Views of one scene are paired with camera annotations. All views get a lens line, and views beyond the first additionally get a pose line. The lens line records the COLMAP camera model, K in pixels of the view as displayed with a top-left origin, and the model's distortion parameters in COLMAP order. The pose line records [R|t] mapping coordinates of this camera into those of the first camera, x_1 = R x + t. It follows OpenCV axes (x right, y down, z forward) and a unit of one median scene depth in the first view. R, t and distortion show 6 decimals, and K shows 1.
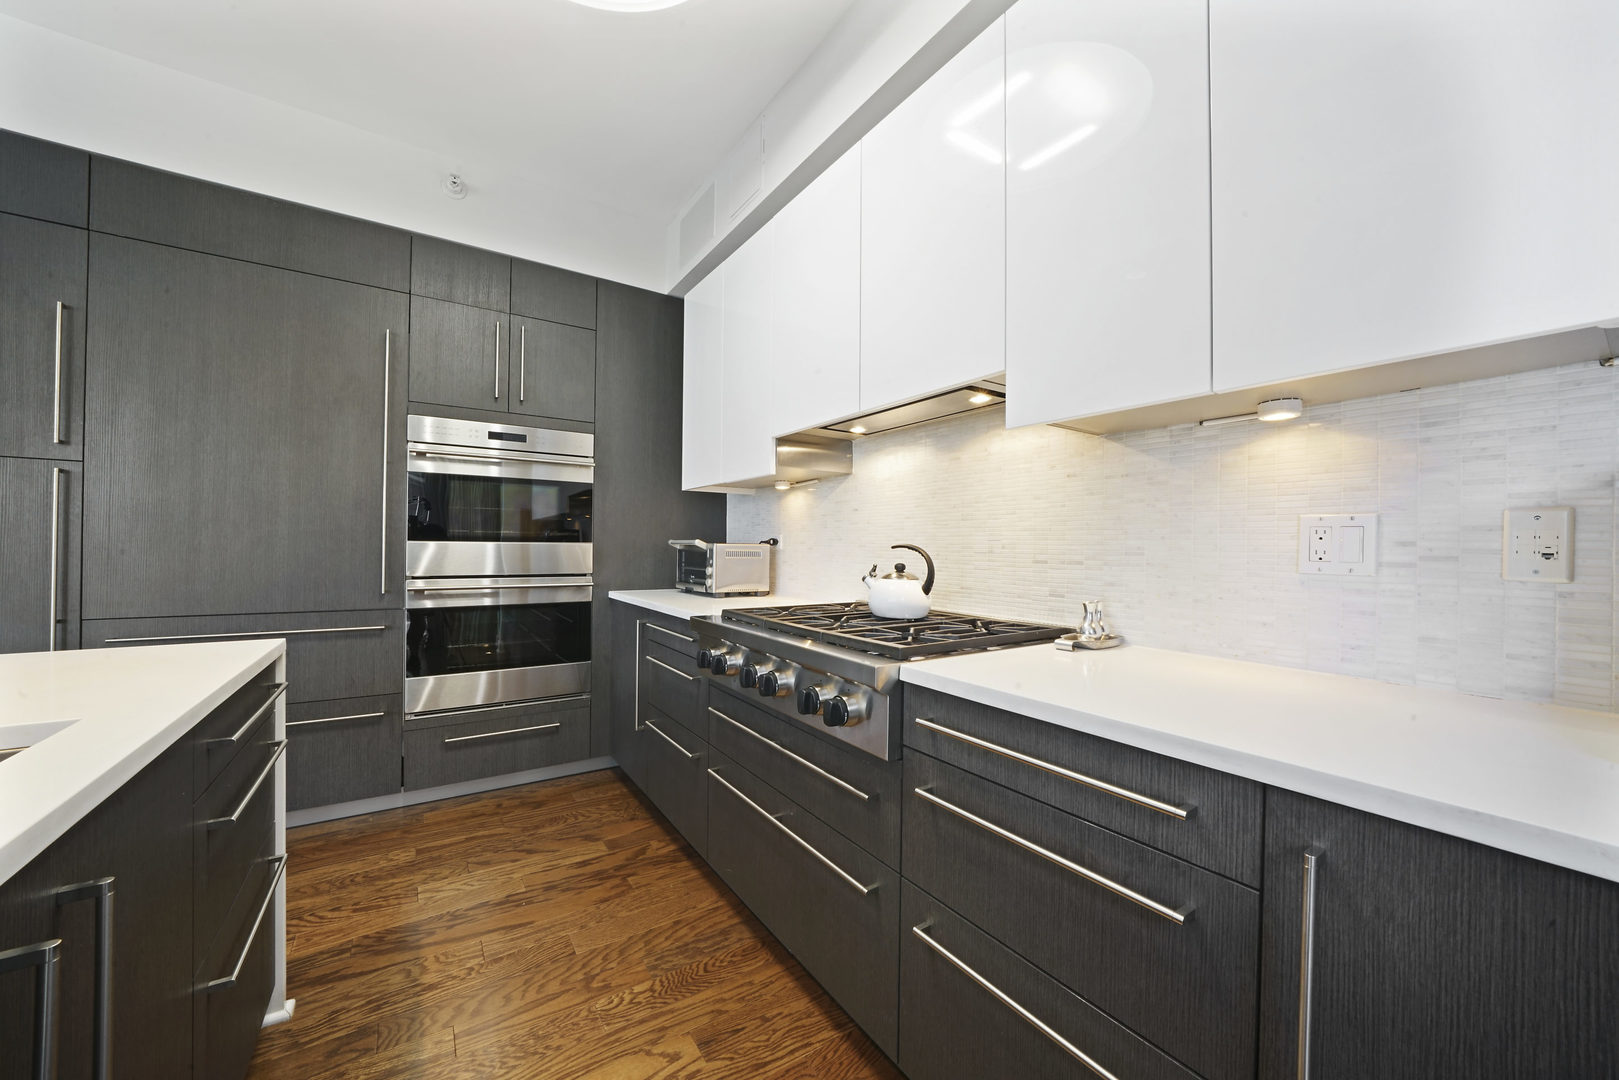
lens RADIAL K [[593.5, 0, 805.4], [0, 593.5, 544.3], [0, 0, 1]] dist [-0.015672, 0.000025]
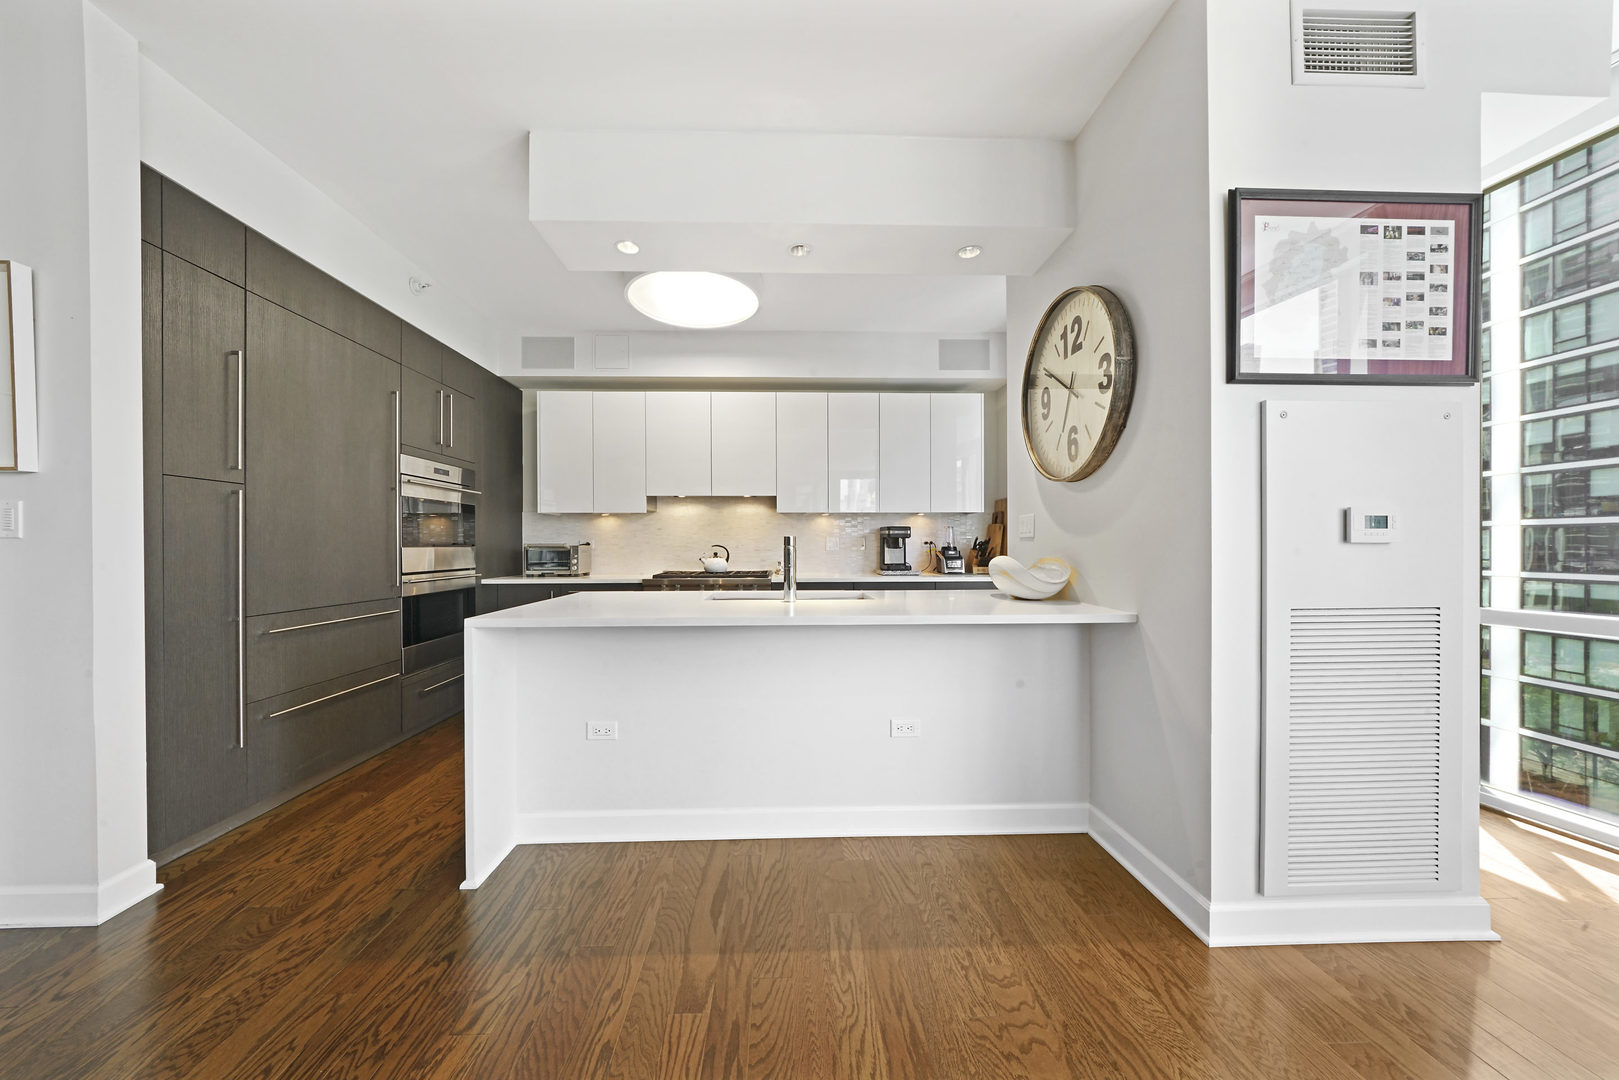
lens RADIAL K [[556.0, 0, 799.7], [0, 556.0, 544.5], [0, 0, 1]] dist [-0.027446, 0.002828]
pose [[0.518963, -0.013243, 0.854694, -1.579818], [0.006960, 0.999912, 0.011267, -0.023706], [-0.854768, 0.000102, 0.519010, -0.543172]]
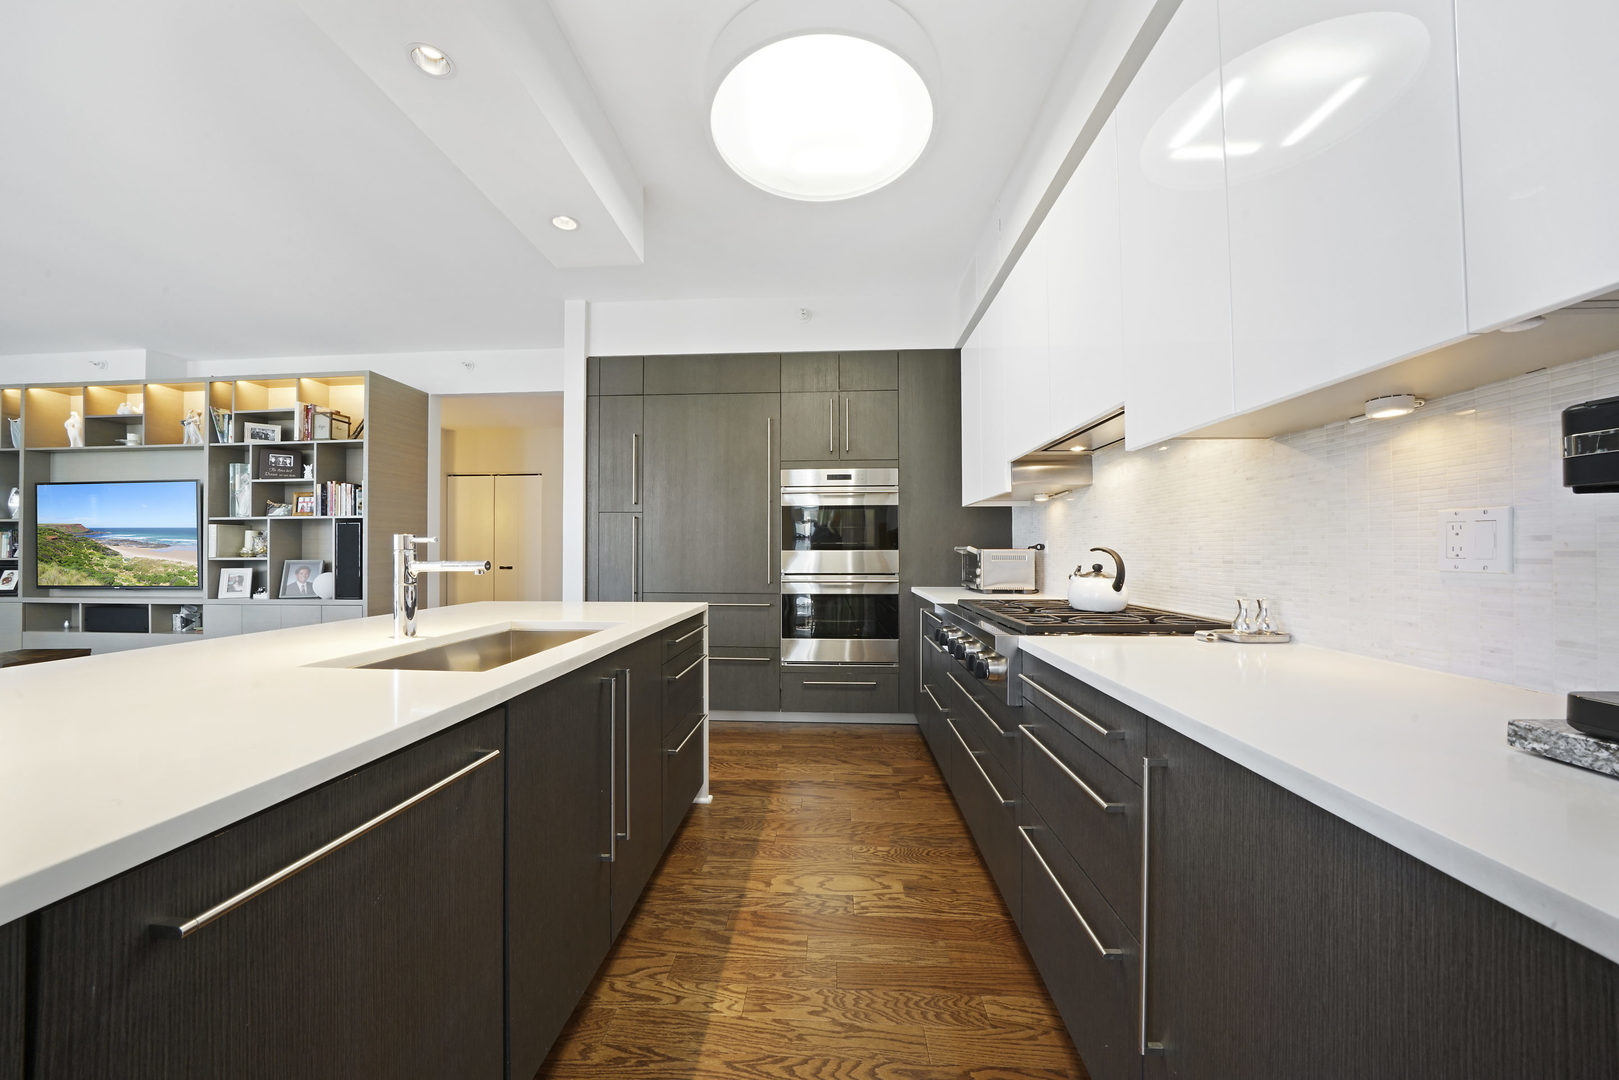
lens RADIAL K [[556.0, 0, 799.7], [0, 556.0, 544.5], [0, 0, 1]] dist [-0.027446, 0.002828]
pose [[0.800017, -0.019115, -0.599673, 0.306257], [0.011414, 0.999796, -0.016642, 0.005006], [0.599869, 0.006469, 0.800072, -0.185525]]
